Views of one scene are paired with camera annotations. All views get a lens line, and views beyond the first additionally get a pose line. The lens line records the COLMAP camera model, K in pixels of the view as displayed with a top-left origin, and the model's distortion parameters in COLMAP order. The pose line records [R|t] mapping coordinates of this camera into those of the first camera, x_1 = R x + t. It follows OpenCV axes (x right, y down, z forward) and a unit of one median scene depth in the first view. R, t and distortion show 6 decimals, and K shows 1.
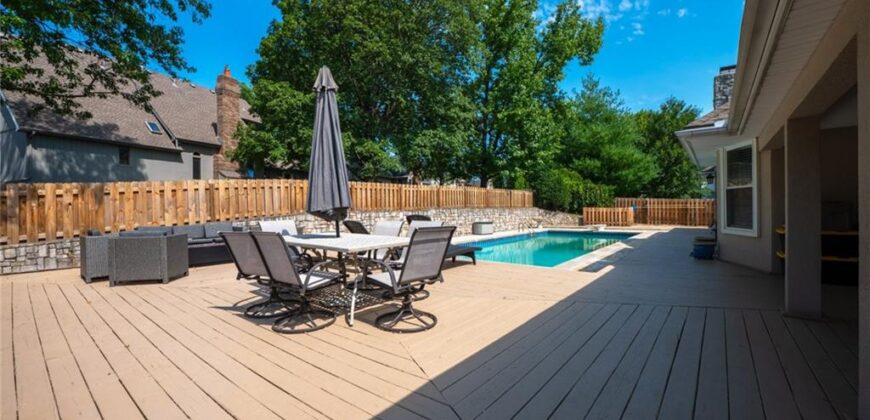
lens RADIAL K [[349.5, 0, 435.0], [0, 349.5, 210.0], [0, 0, 1]] dist [-0.002829, -0.000155]
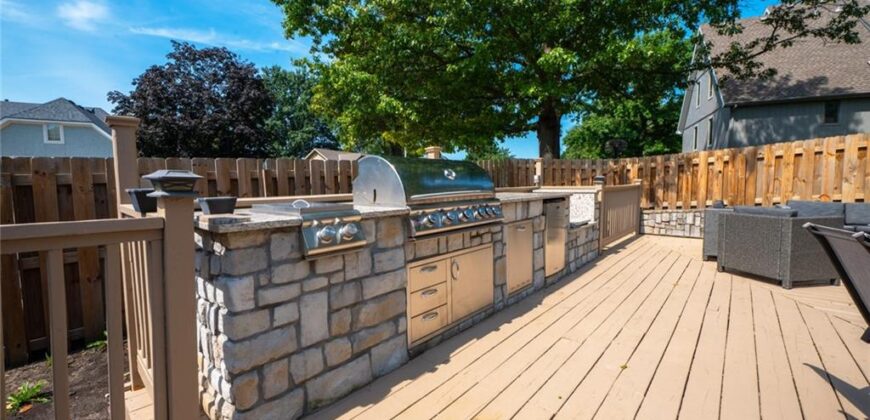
lens RADIAL K [[349.5, 0, 435.0], [0, 349.5, 210.0], [0, 0, 1]] dist [-0.002829, -0.000155]
pose [[-0.027386, 0.089401, -0.995619, -0.062911], [0.000414, 0.995994, 0.089423, 0.000603], [0.999625, 0.002036, -0.027313, 0.215334]]
